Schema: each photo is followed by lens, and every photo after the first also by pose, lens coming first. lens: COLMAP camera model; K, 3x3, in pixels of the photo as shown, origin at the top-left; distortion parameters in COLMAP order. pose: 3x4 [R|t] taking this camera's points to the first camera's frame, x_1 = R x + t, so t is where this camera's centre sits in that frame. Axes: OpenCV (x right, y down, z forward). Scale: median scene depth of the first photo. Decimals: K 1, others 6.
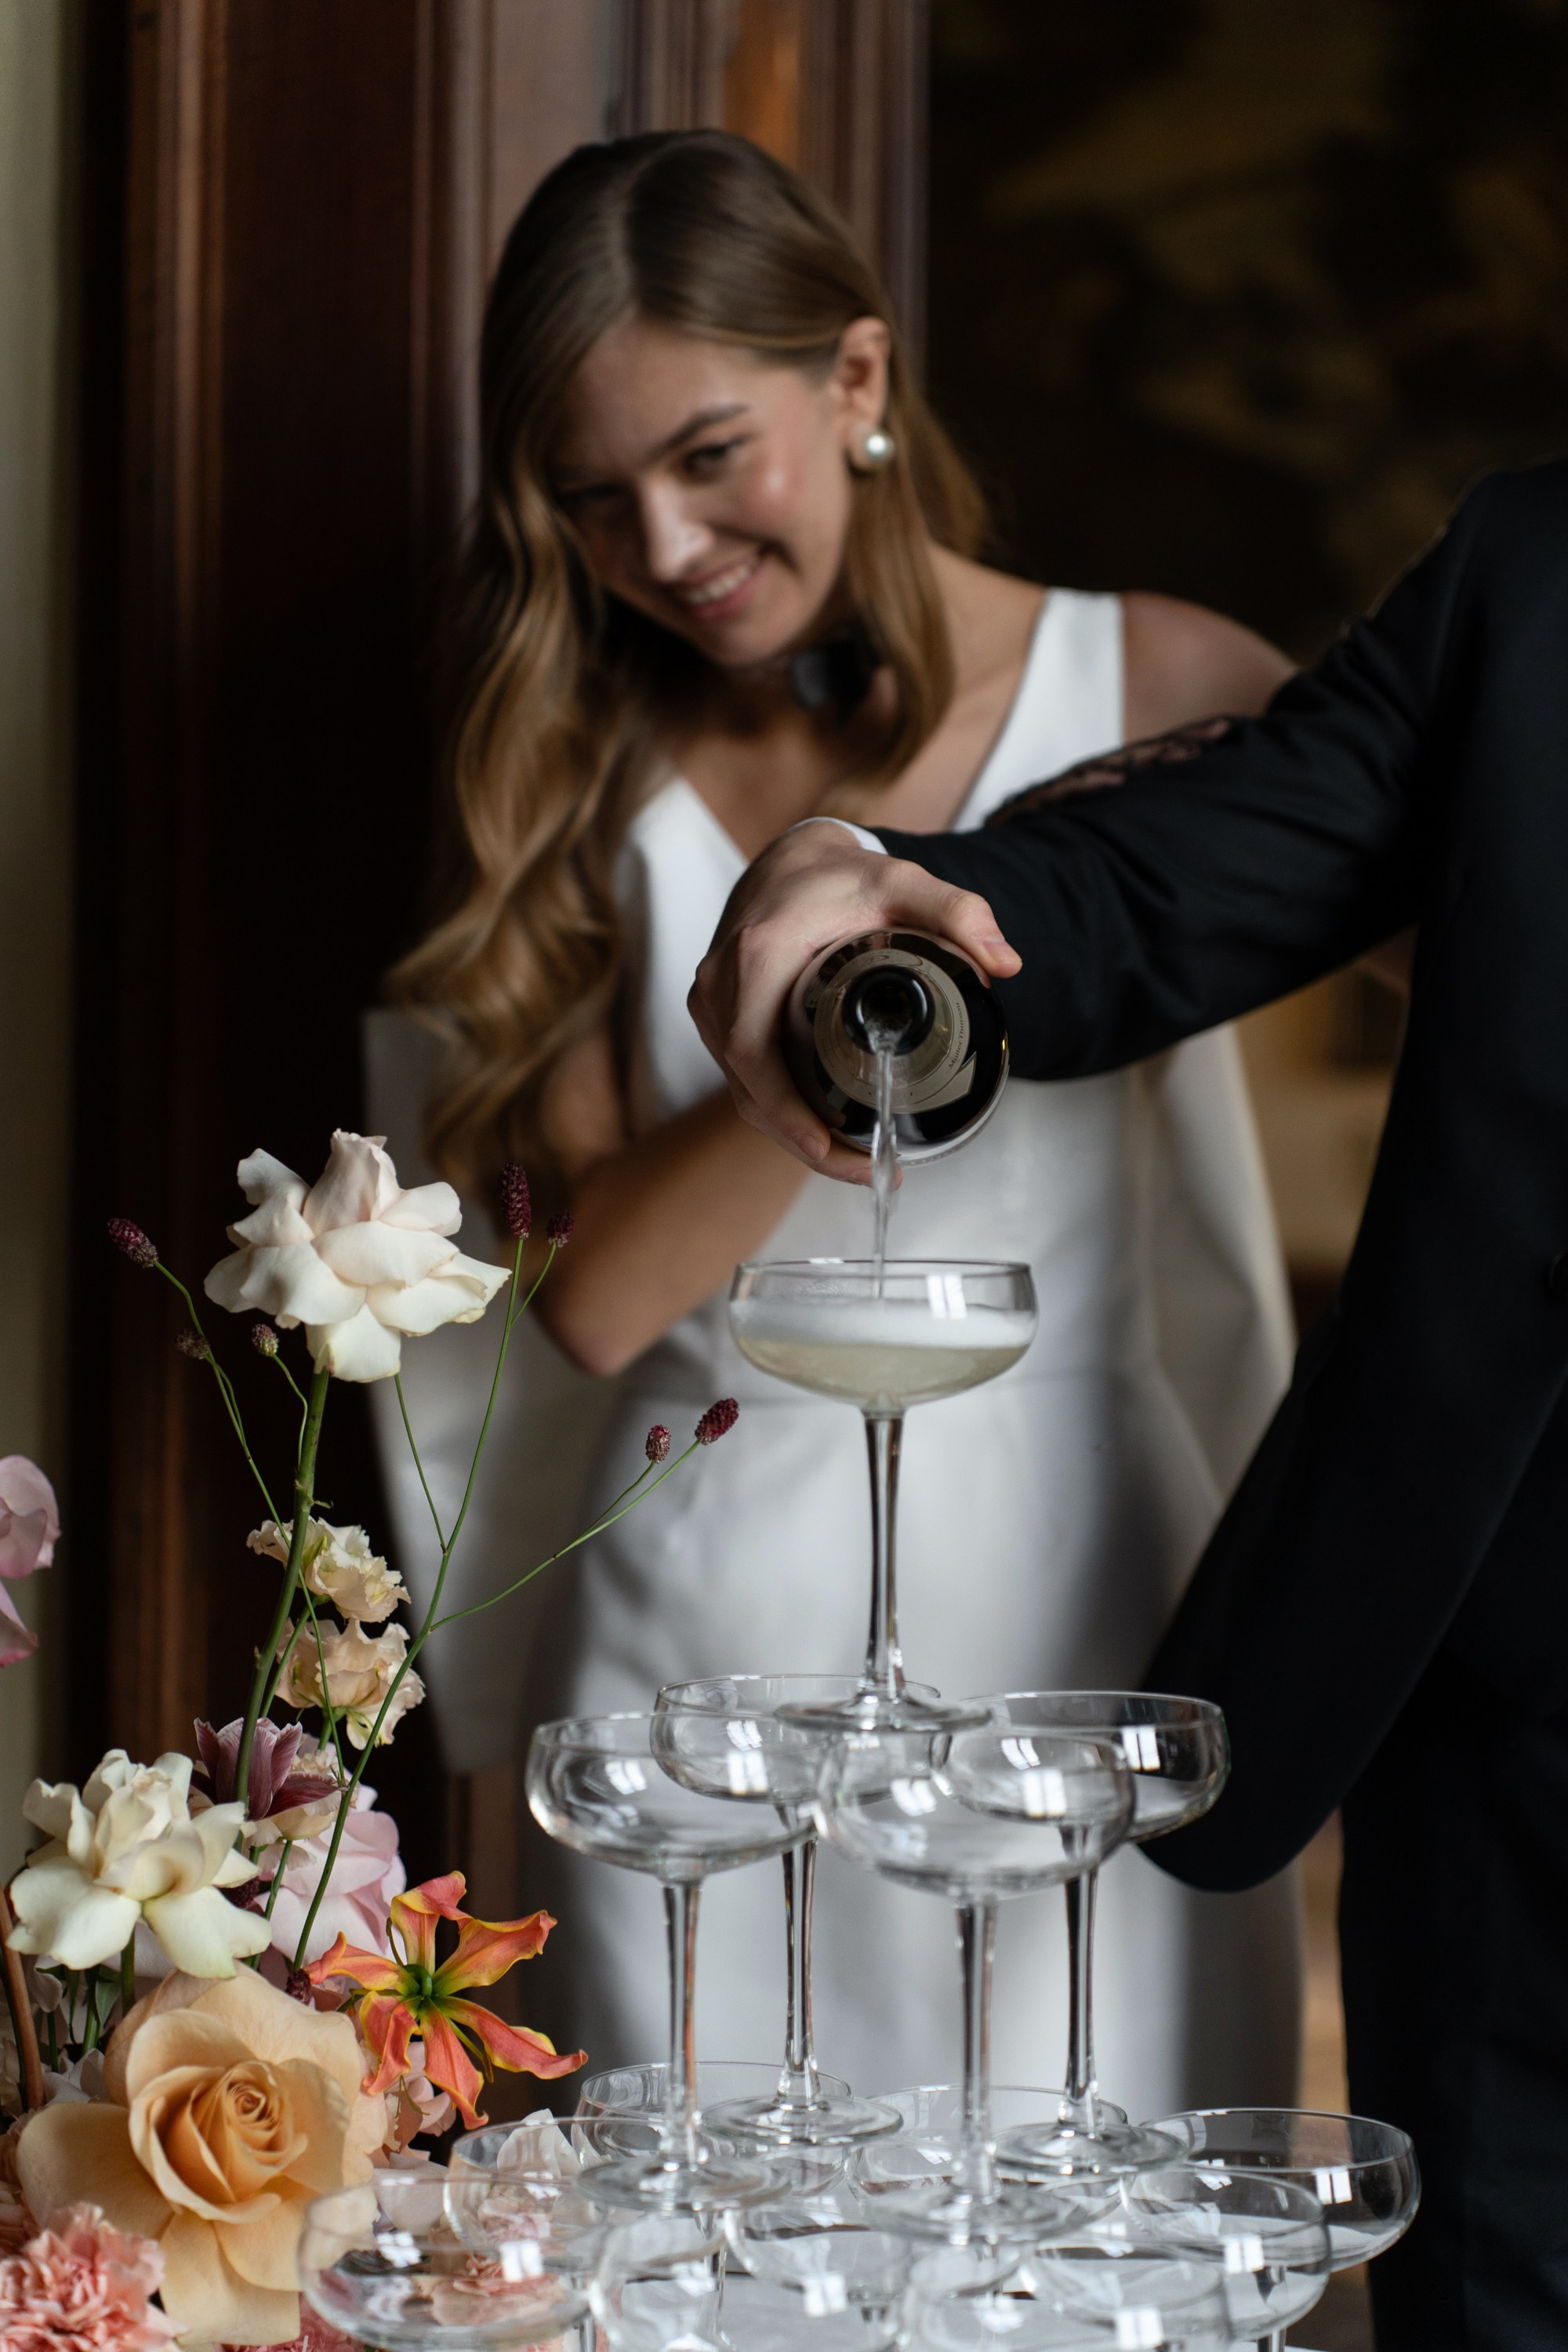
lens RADIAL K [[5164.0, 0, 781.5], [0, 5164.0, 1248.7], [0, 0, 1]] dist [-0.054479, -0.014033]
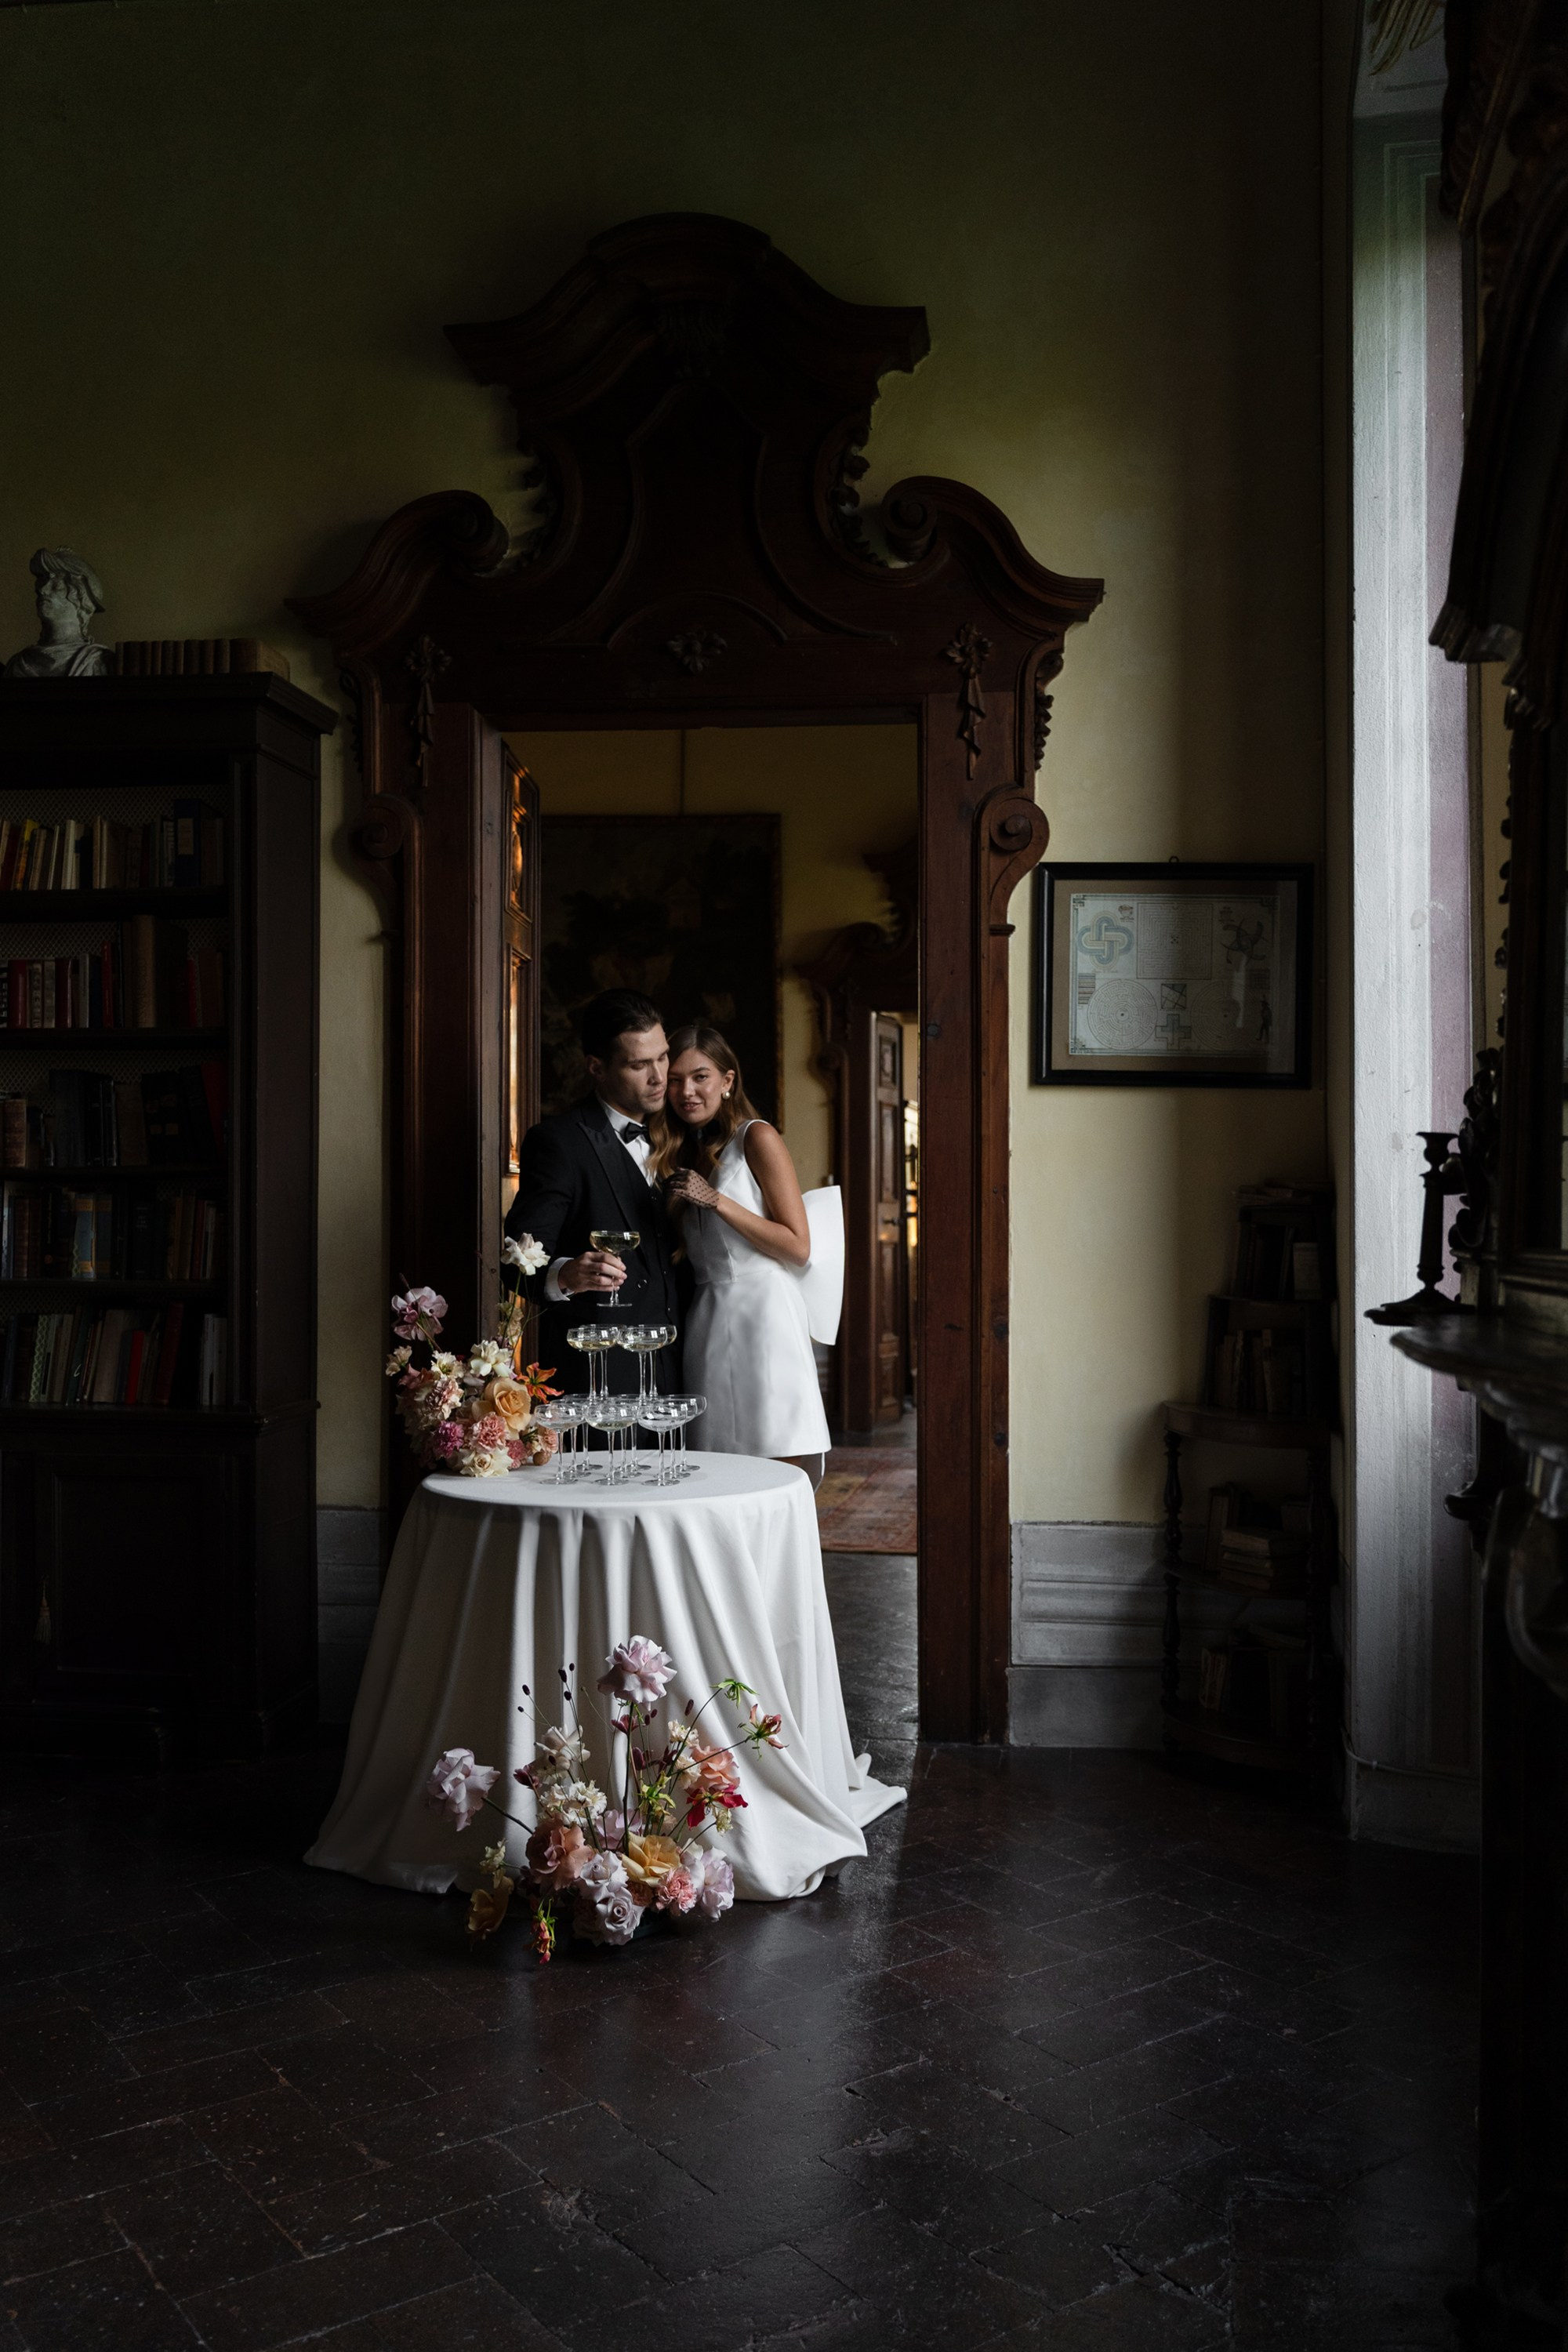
lens RADIAL K [[1788.3, 0, 783.6], [0, 1788.3, 1244.4], [0, 0, 1]] dist [0.007896, 0.001190]
pose [[0.966582, -0.011636, 0.256095, -0.323618], [0.018045, 0.999580, -0.022691, 0.042238], [-0.255723, 0.026554, 0.966385, -1.055780]]
